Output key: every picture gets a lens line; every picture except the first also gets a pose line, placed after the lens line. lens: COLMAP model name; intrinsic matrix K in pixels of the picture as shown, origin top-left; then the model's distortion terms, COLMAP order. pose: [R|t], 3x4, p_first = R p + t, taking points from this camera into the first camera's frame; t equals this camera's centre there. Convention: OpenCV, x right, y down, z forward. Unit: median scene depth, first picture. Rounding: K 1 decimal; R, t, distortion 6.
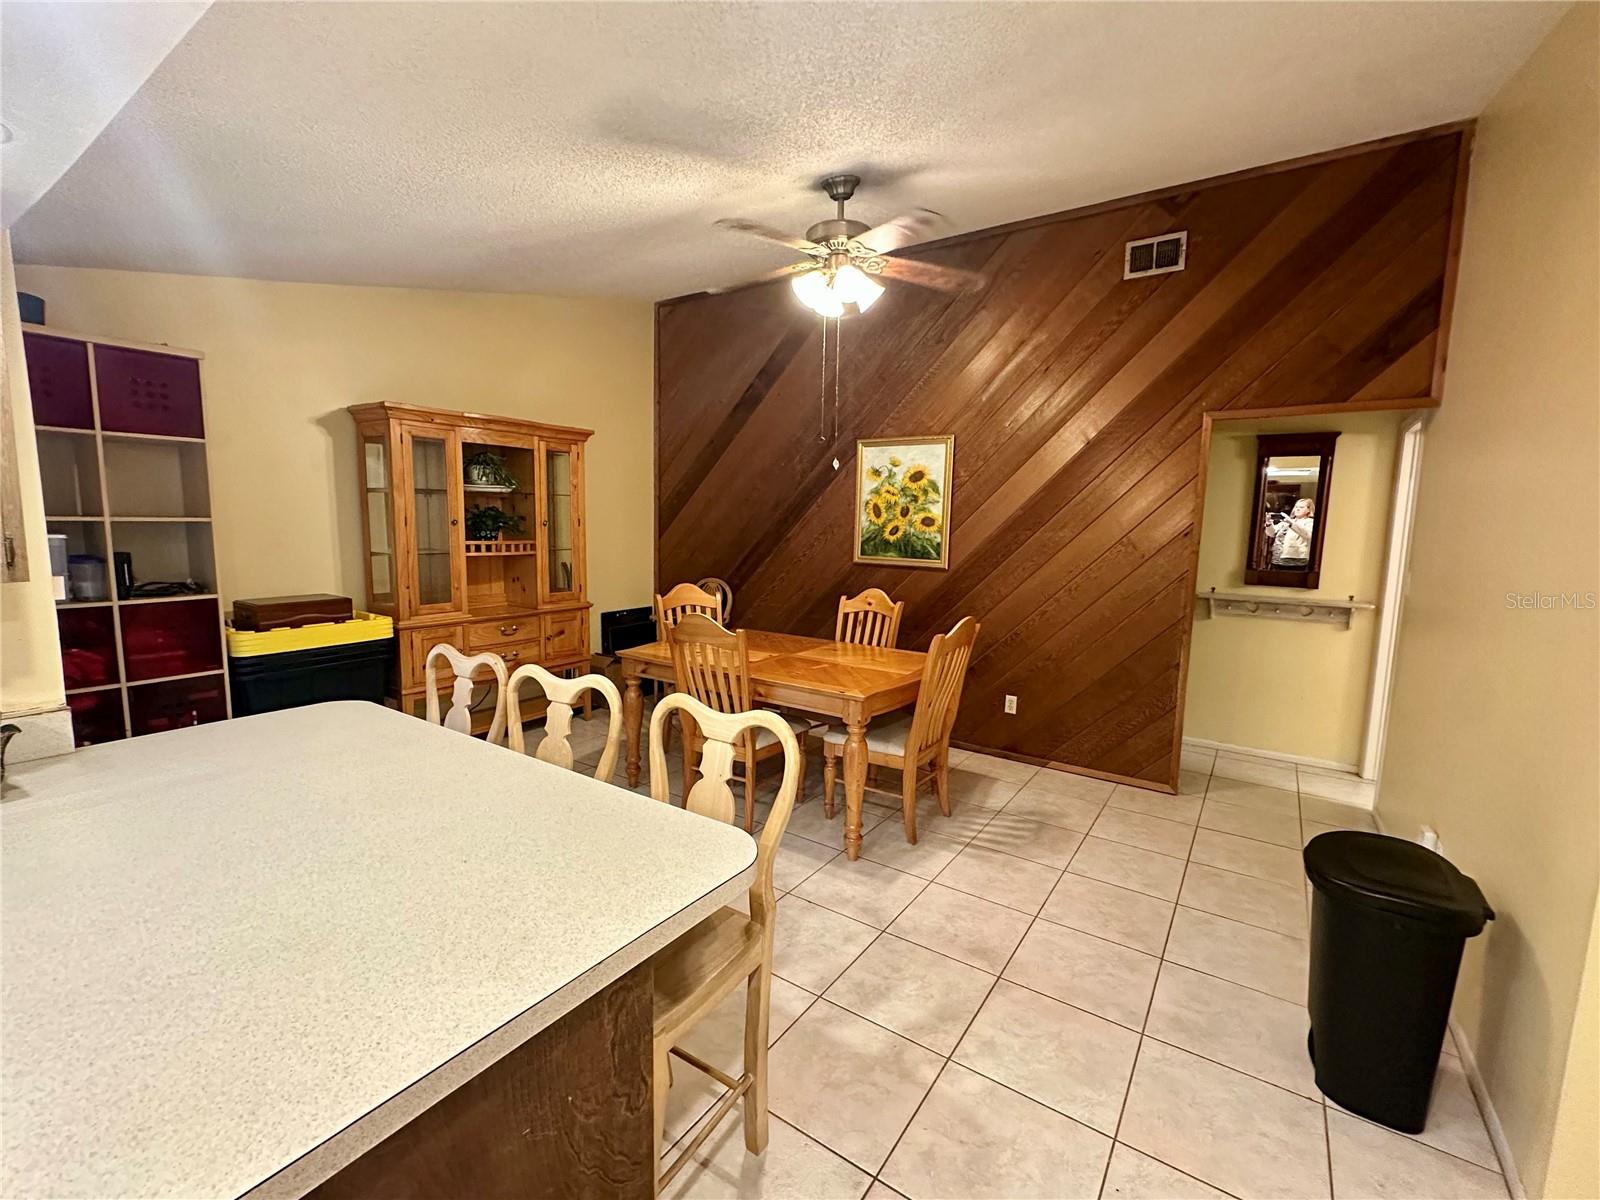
lens RADIAL K [[684.7, 0, 800.0], [0, 684.7, 601.9], [0, 0, 1]] dist [-0.001782, -0.000098]
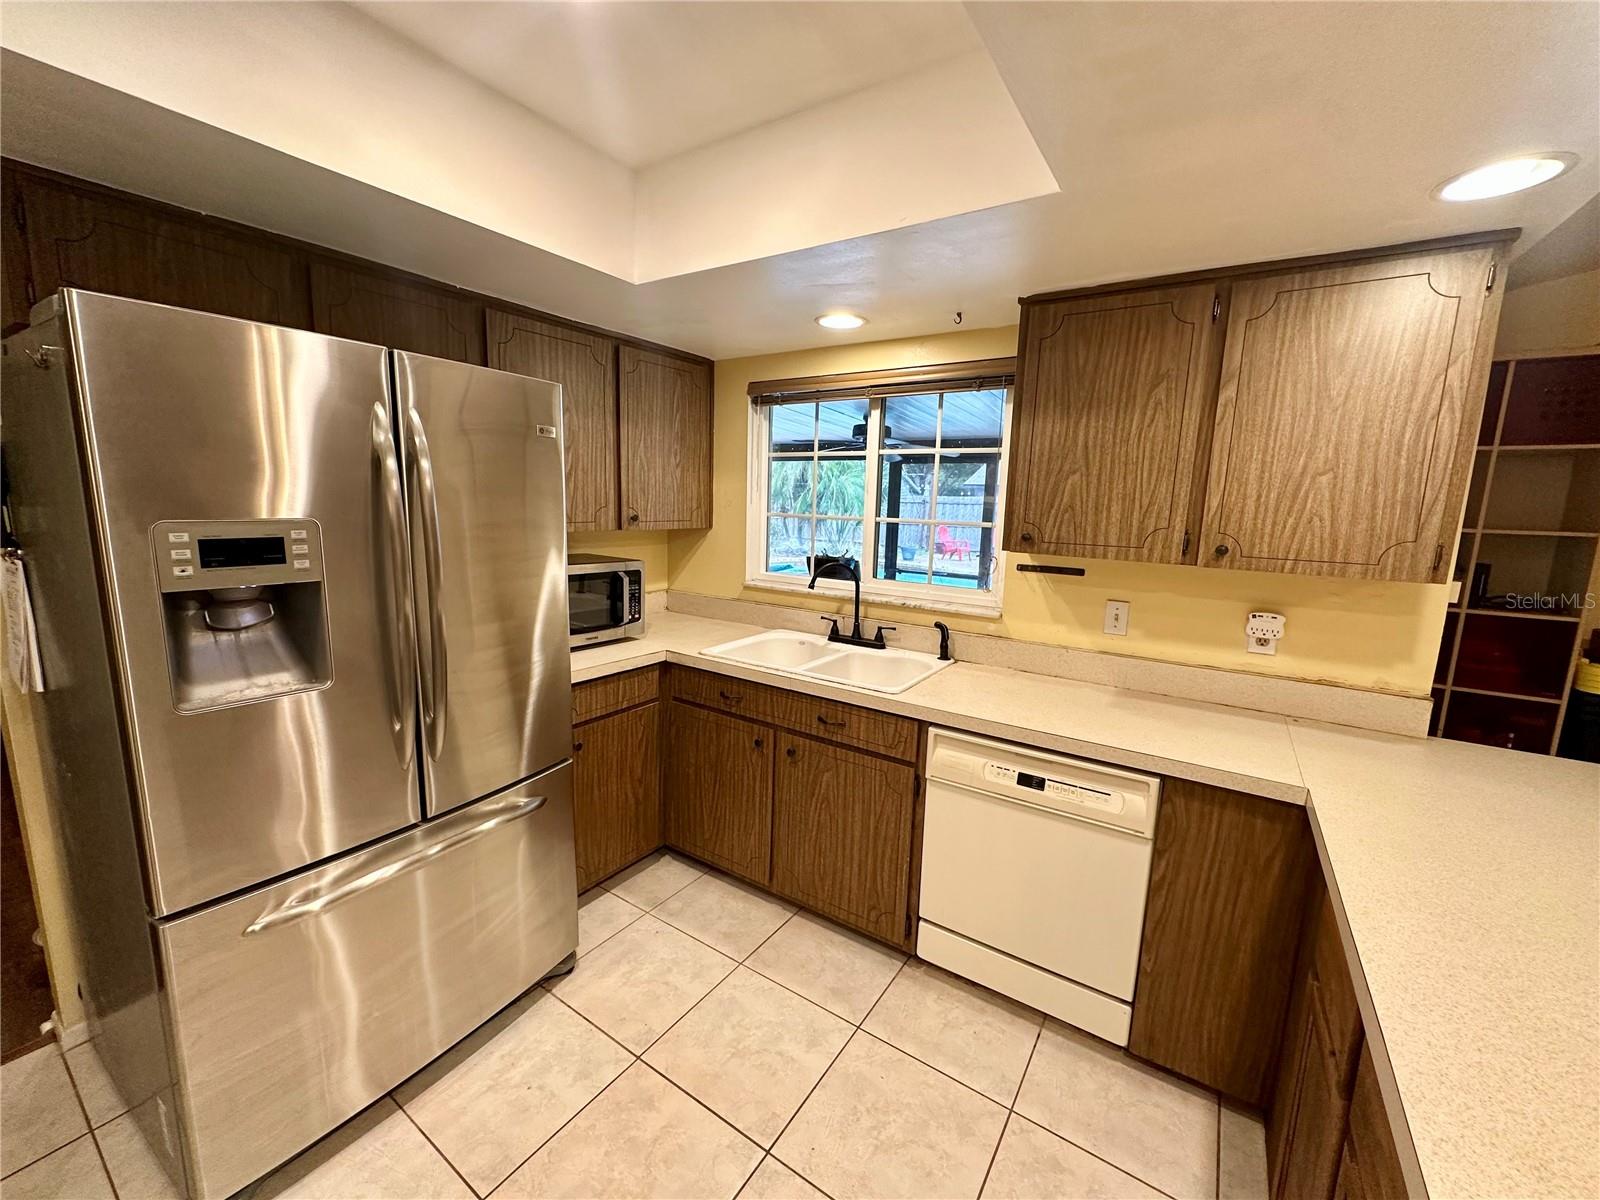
lens RADIAL K [[637.4, 0, 797.8], [0, 637.4, 599.1], [0, 0, 1]] dist [-0.003068, 0.001066]
pose [[0.011071, 0.138299, -0.990329, -0.032253], [-0.149620, 0.979469, 0.135109, 0.003779], [0.988682, 0.146677, 0.031536, -0.031024]]
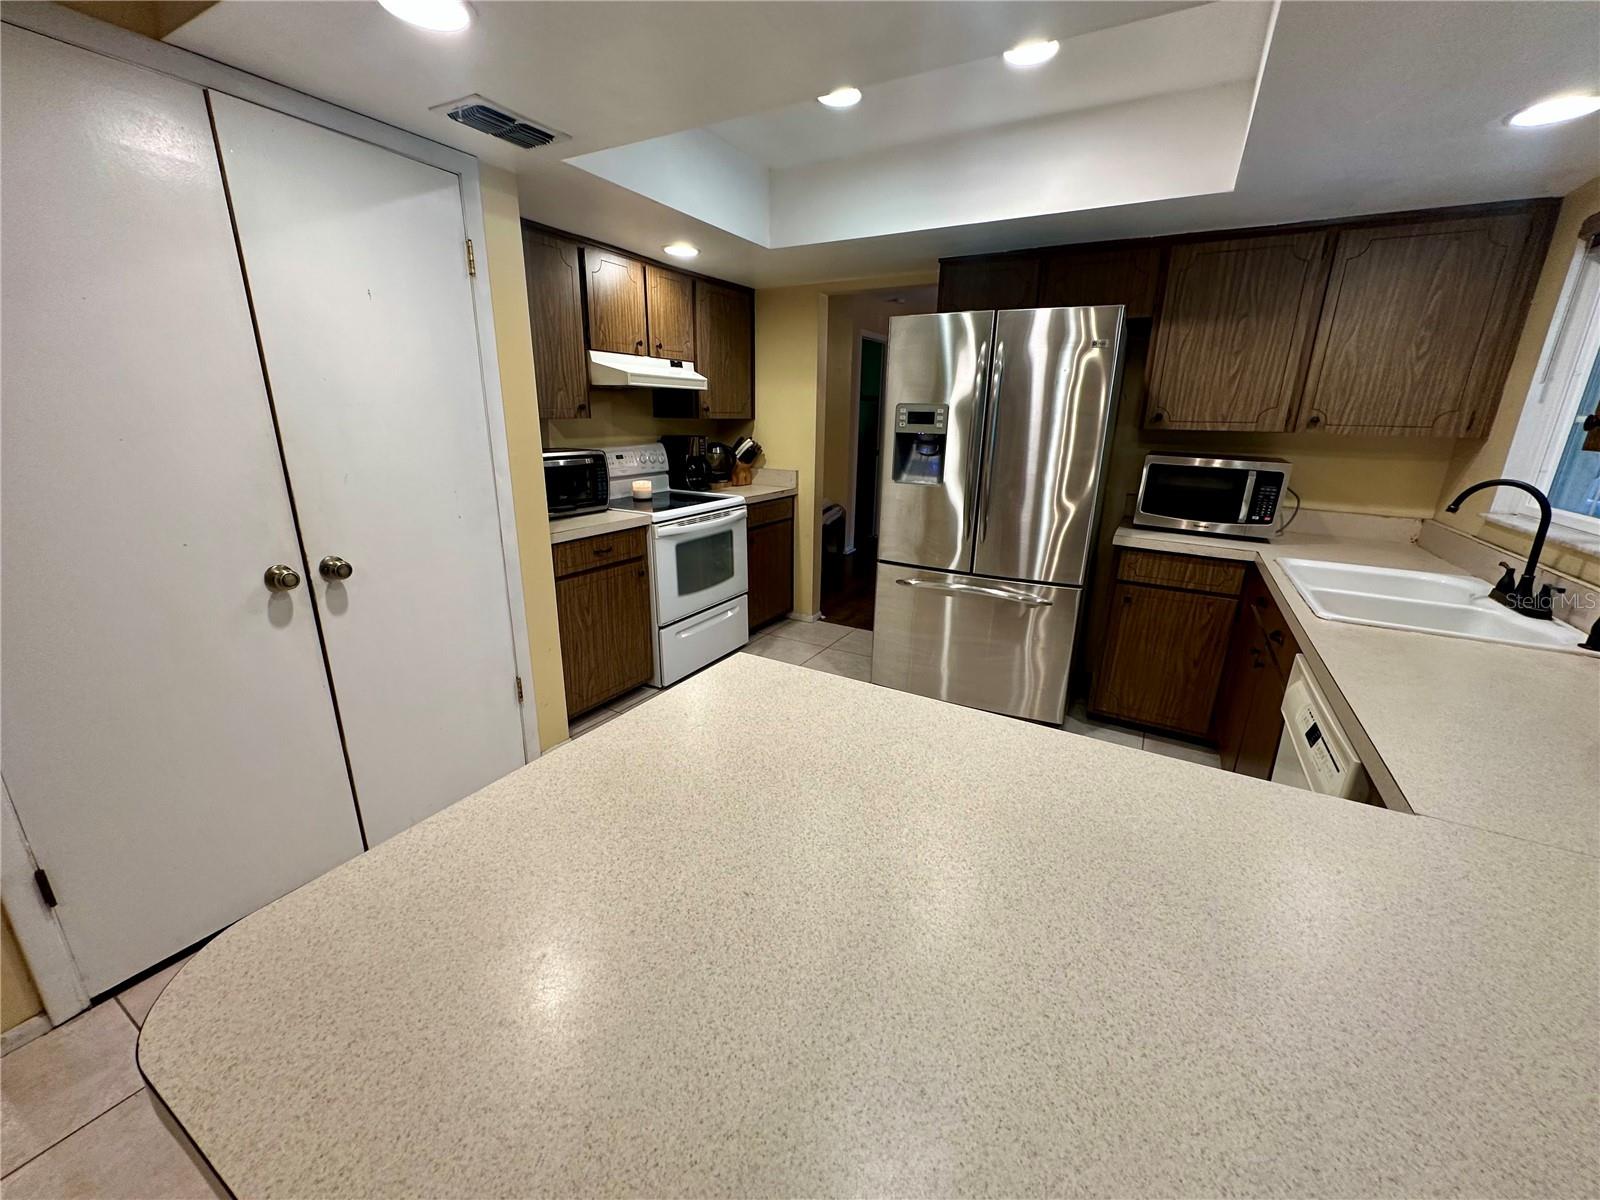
lens RADIAL K [[637.4, 0, 799.3], [0, 637.4, 599.0], [0, 0, 1]] dist [-0.003068, 0.001066]
pose [[-0.996187, -0.015069, -0.085932, -0.137636], [-0.048023, 0.917032, 0.395912, -0.025214], [0.072836, 0.398529, -0.914259, 0.400666]]
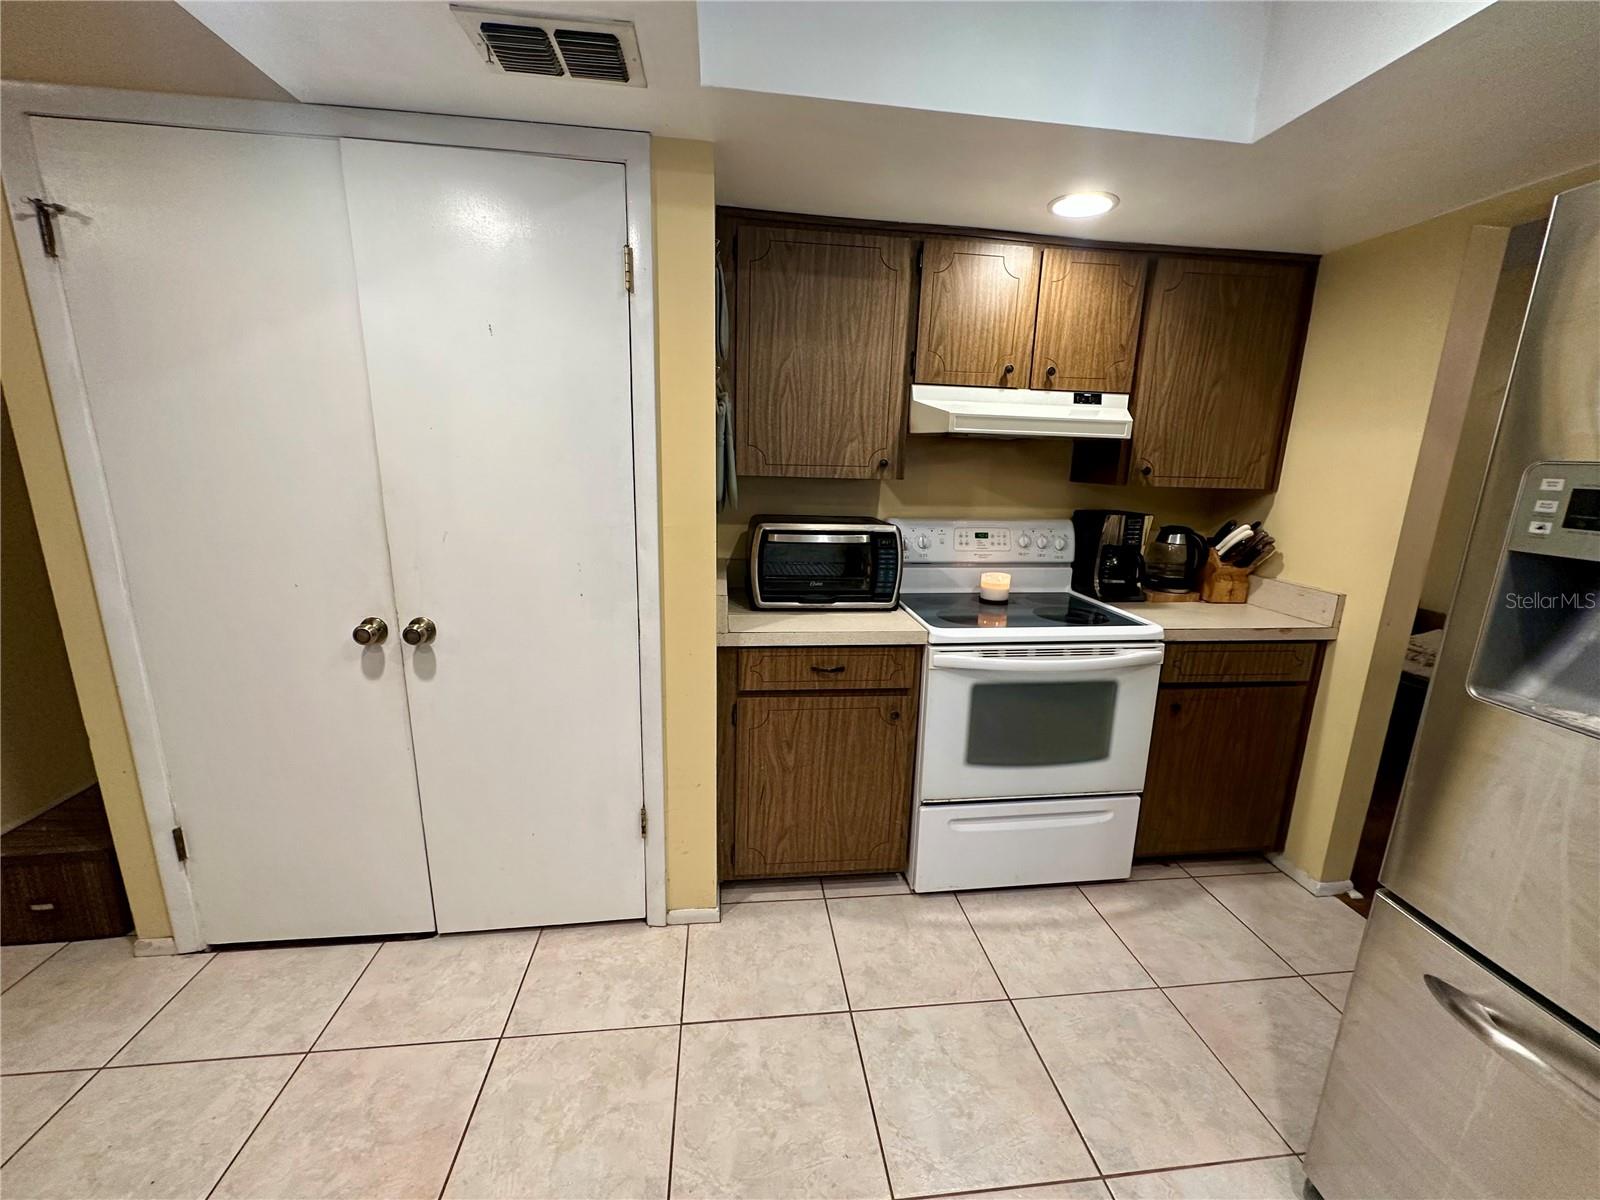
lens RADIAL K [[637.4, 0, 800.7], [0, 637.4, 598.9], [0, 0, 1]] dist [-0.003068, 0.001066]
pose [[-0.658737, -0.204134, 0.724151, -0.296765], [0.050281, 0.948393, 0.313085, 0.011126], [-0.750691, 0.242652, -0.614478, 0.037786]]
